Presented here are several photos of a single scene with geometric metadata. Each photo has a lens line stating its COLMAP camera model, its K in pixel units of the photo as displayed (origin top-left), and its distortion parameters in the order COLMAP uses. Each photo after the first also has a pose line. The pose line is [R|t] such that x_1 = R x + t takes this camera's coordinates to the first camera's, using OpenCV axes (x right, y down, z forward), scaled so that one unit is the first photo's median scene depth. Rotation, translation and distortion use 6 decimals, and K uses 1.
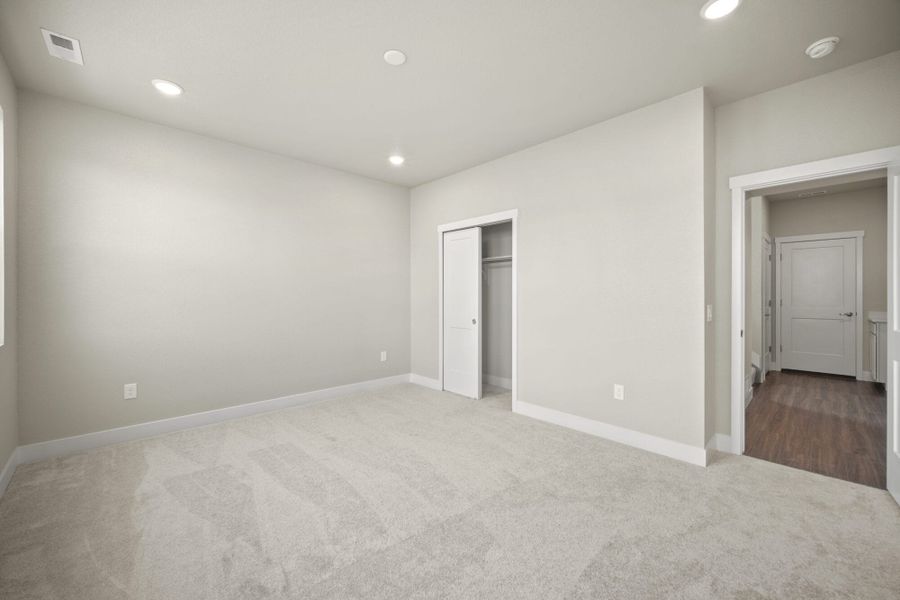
lens RADIAL K [[356.9, 0, 450.3], [0, 356.9, 298.2], [0, 0, 1]] dist [-0.002072, -0.000433]
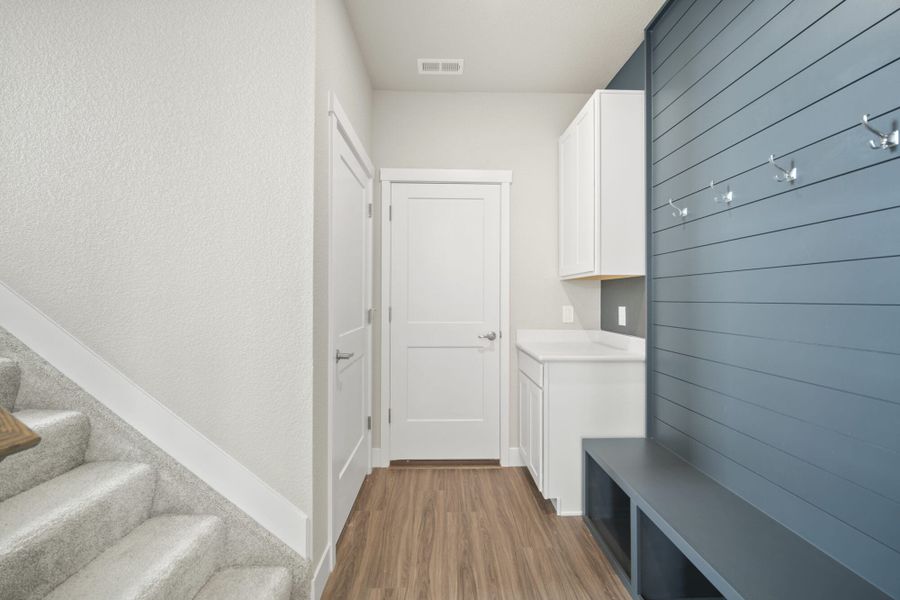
lens RADIAL K [[356.9, 0, 450.1], [0, 356.9, 298.6], [0, 0, 1]] dist [-0.002072, -0.000433]
pose [[0.671052, 0.004265, 0.741398, 0.711594], [-0.002557, 0.999991, -0.003438, -0.004898], [-0.741406, 0.000411, 0.671056, 0.706759]]
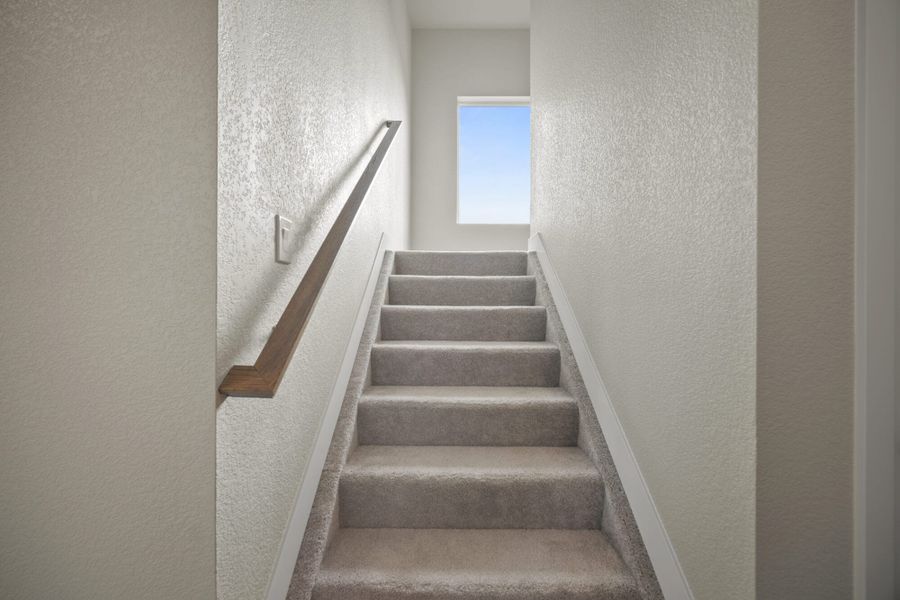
lens RADIAL K [[356.9, 0, 451.1], [0, 356.9, 300.8], [0, 0, 1]] dist [-0.002072, -0.000433]
pose [[0.716773, 0.002314, -0.697303, 0.977947], [-0.002058, 0.999997, 0.001203, -0.008924], [0.697304, 0.000572, 0.716776, 0.857630]]
